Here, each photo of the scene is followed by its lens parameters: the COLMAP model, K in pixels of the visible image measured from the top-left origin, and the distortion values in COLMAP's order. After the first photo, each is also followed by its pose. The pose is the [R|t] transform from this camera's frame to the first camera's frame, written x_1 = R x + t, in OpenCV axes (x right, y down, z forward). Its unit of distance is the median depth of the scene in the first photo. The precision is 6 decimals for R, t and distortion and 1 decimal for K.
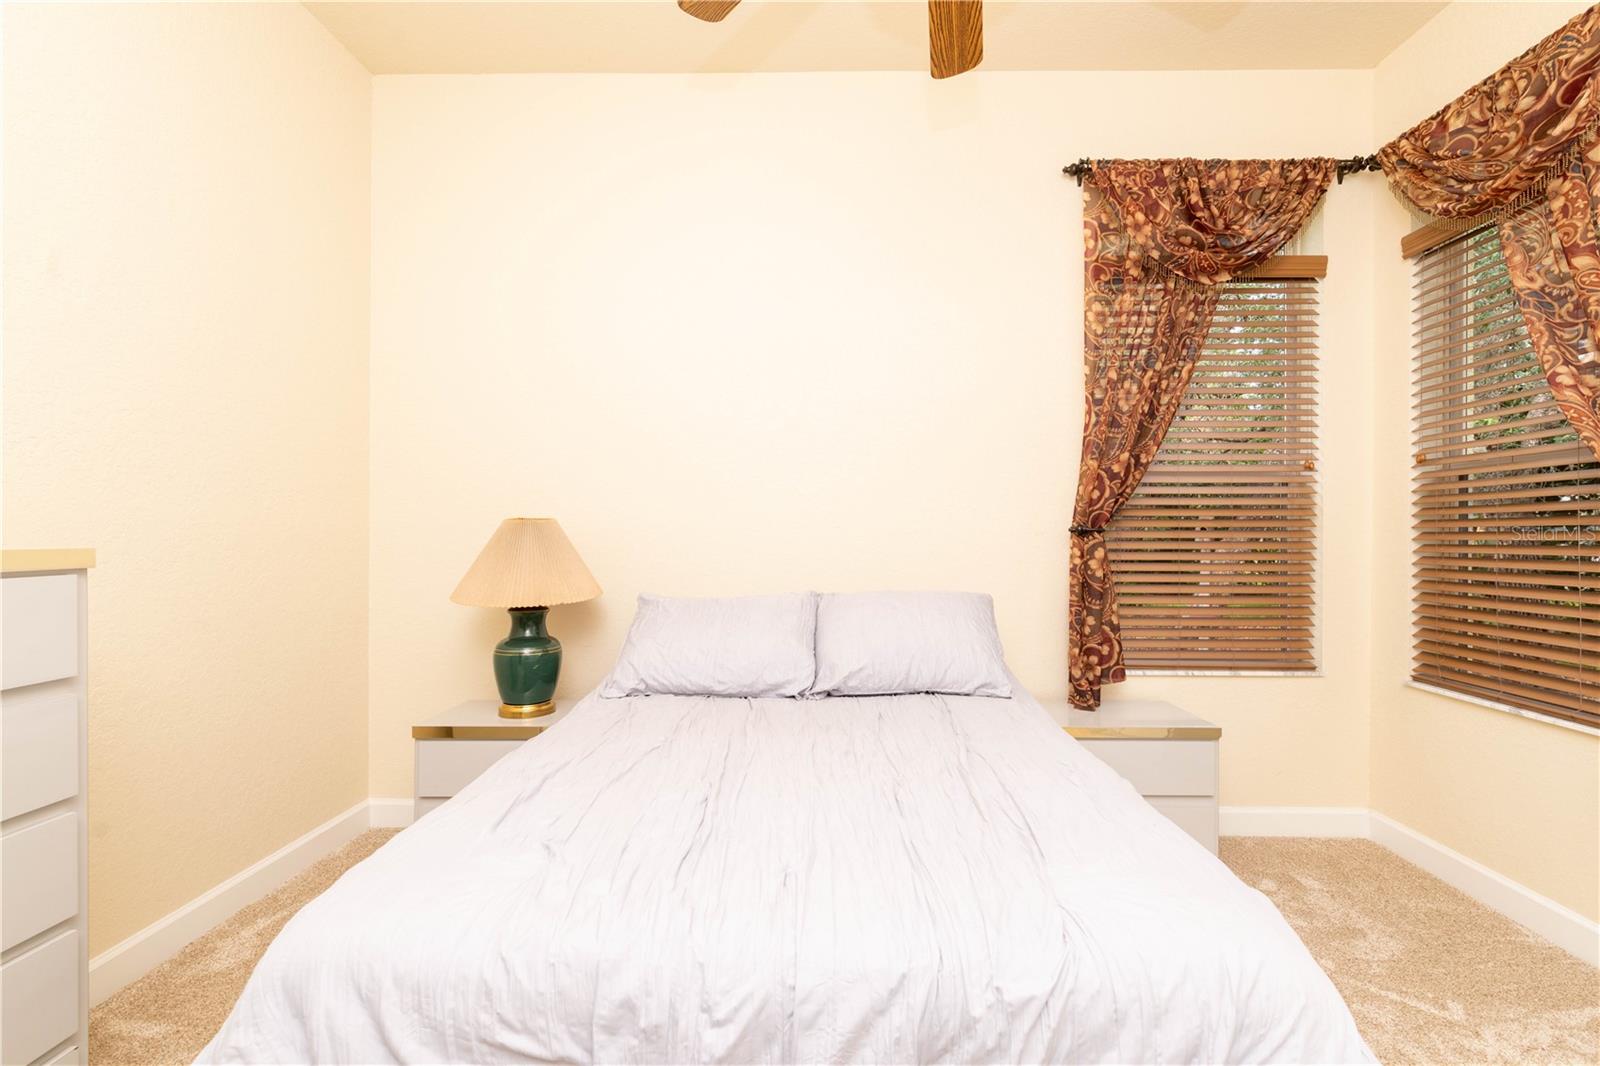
lens RADIAL K [[695.0, 0, 795.4], [0, 695.0, 538.1], [0, 0, 1]] dist [-0.003674, -0.000149]
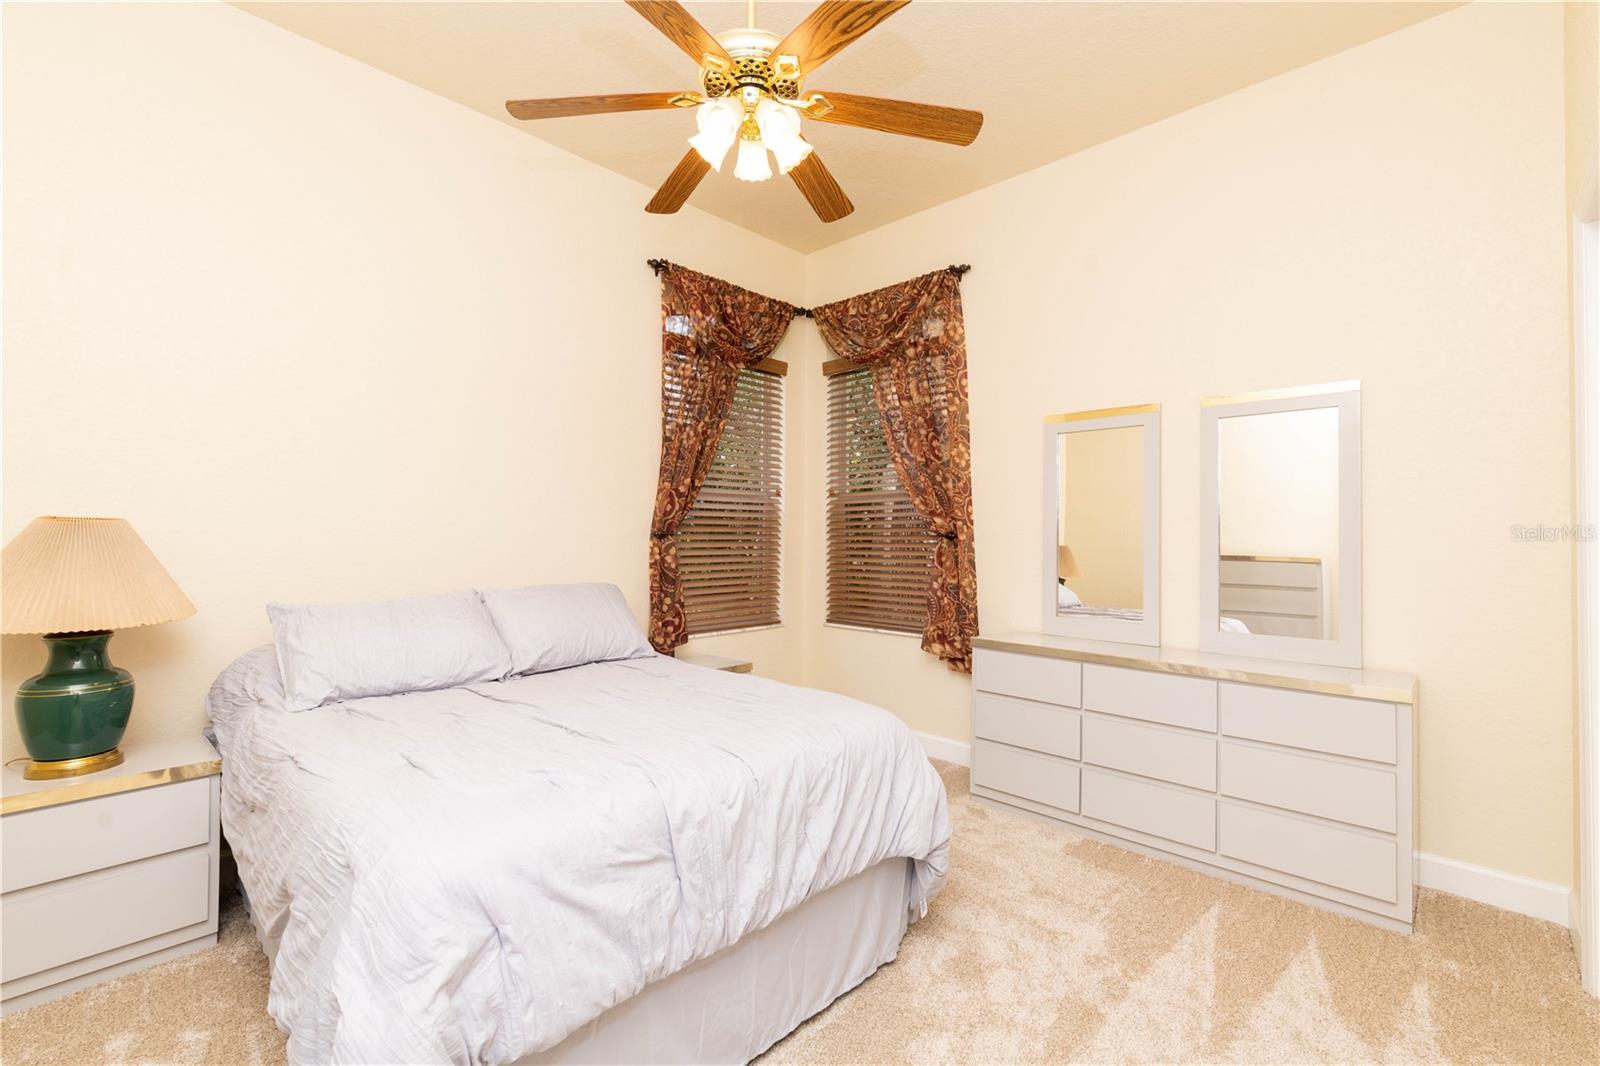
lens RADIAL K [[695.0, 0, 811.6], [0, 695.0, 529.8], [0, 0, 1]] dist [-0.003674, -0.000149]
pose [[0.669889, 0.006737, 0.742431, -0.396631], [0.003834, 0.999914, -0.012532, -0.001279], [-0.742452, 0.011242, 0.669805, -0.116536]]
